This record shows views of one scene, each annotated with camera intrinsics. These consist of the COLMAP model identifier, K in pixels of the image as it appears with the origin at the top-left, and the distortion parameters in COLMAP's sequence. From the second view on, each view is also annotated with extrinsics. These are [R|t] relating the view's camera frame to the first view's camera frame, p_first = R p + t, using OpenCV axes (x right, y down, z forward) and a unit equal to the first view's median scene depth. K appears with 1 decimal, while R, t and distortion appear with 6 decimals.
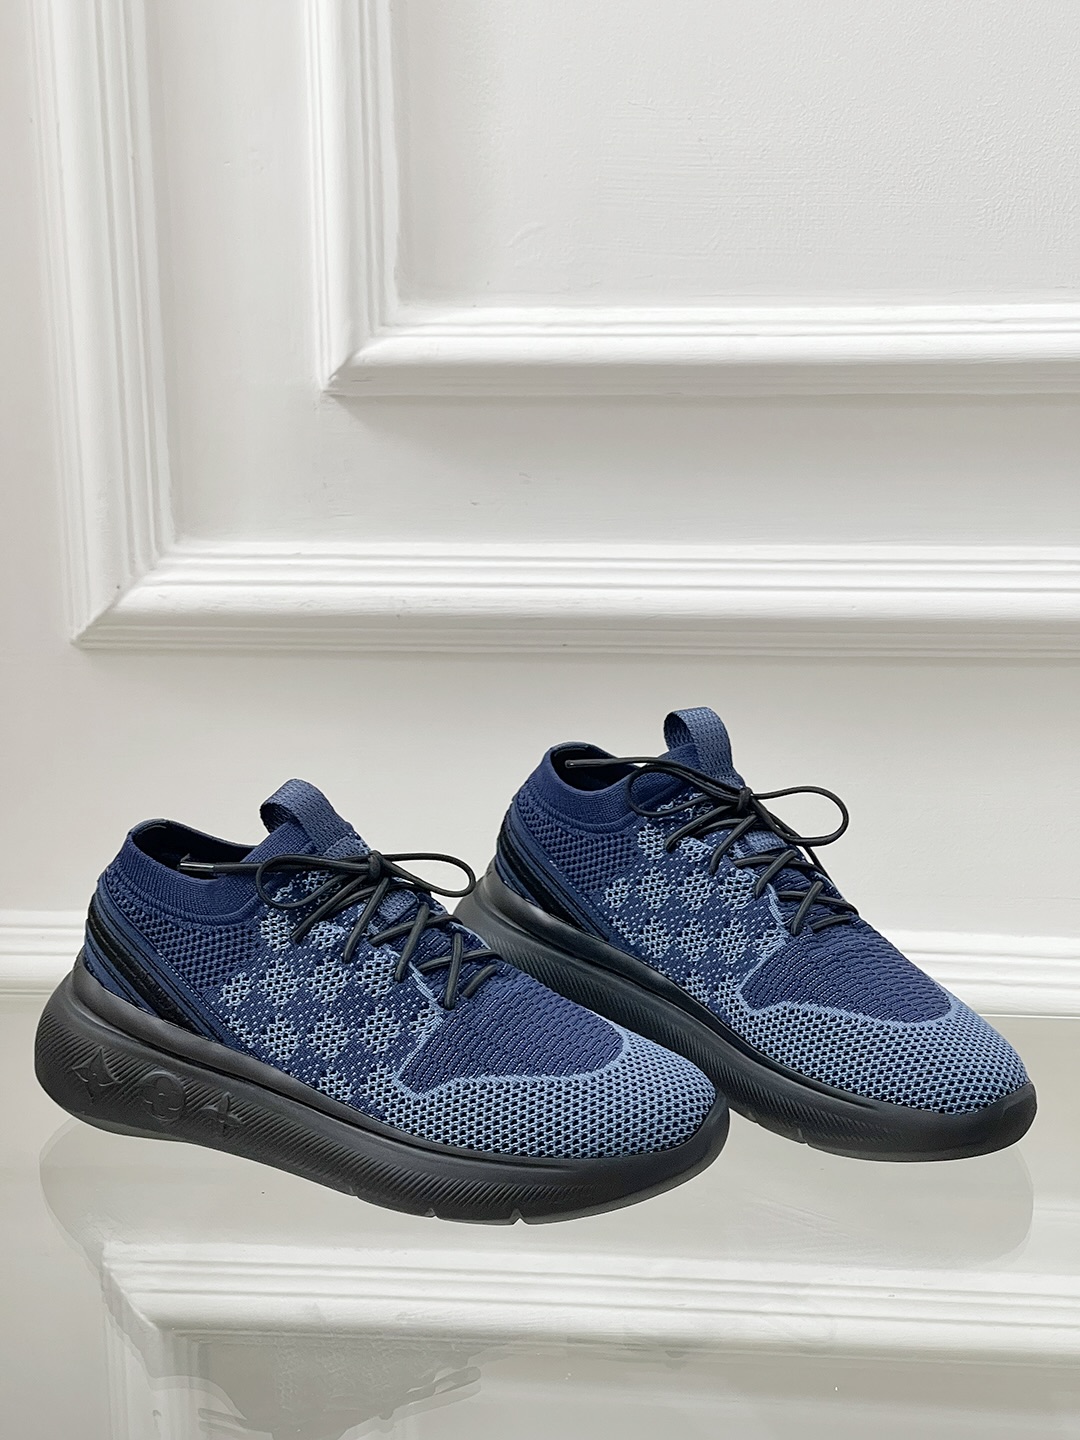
lens RADIAL K [[2704.5, 0, 540.0], [0, 2704.5, 720.0], [0, 0, 1]] dist [0.210570, 0.108744]
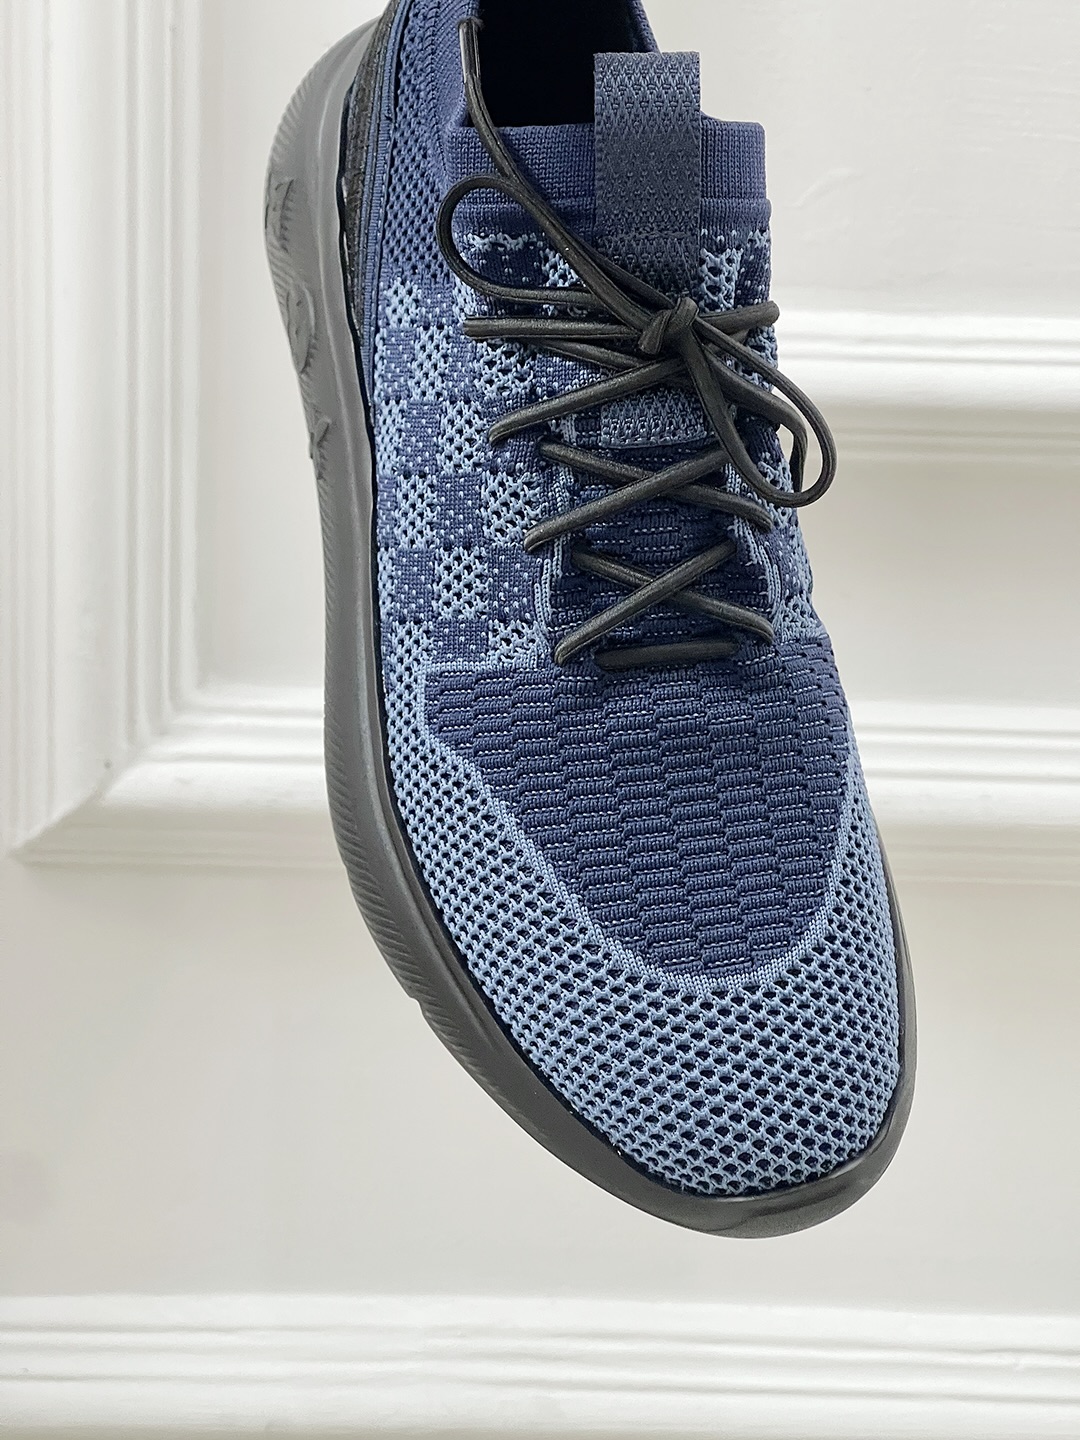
lens RADIAL K [[2732.1, 0, 540.0], [0, 2732.1, 720.0], [0, 0, 1]] dist [0.196635, -0.041103]
pose [[0.989379, 0.013992, 0.144684, -0.150888], [-0.013441, 0.999898, -0.004786, -0.057865], [-0.144737, 0.002790, 0.989466, 0.409005]]
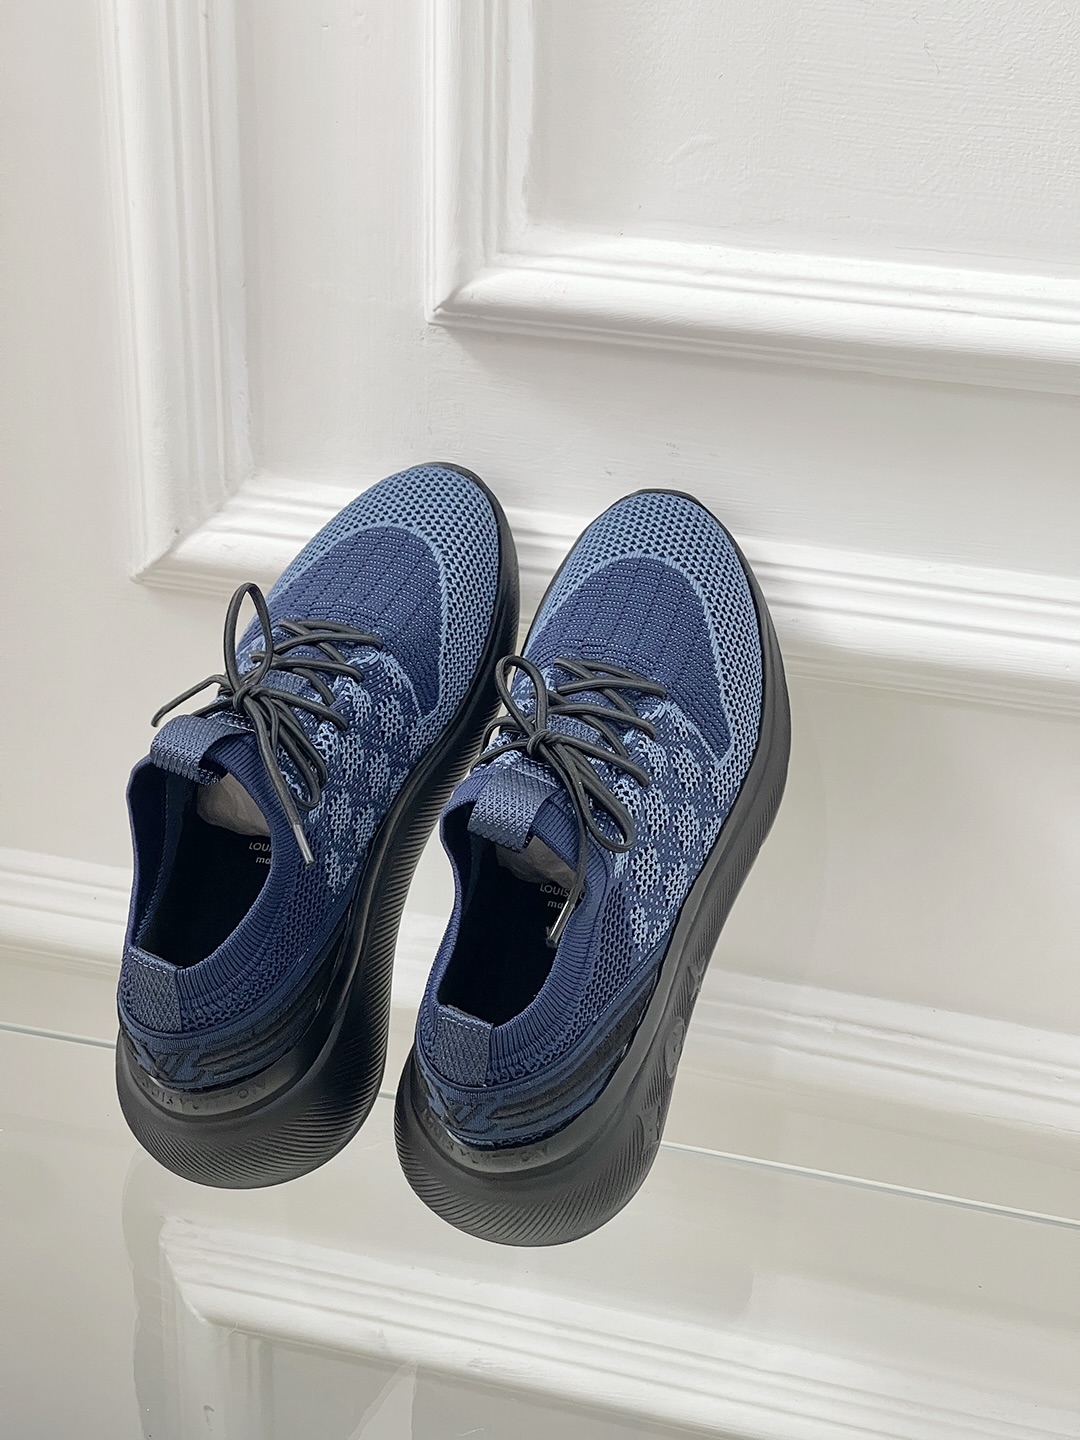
lens RADIAL K [[2732.1, 0, 540.0], [0, 2732.1, 720.0], [0, 0, 1]] dist [0.196635, -0.041103]
pose [[0.977607, 0.118969, -0.173580, 0.106535], [-0.086083, 0.978769, 0.186014, -0.160044], [0.192025, -0.166907, 0.967093, 0.207168]]
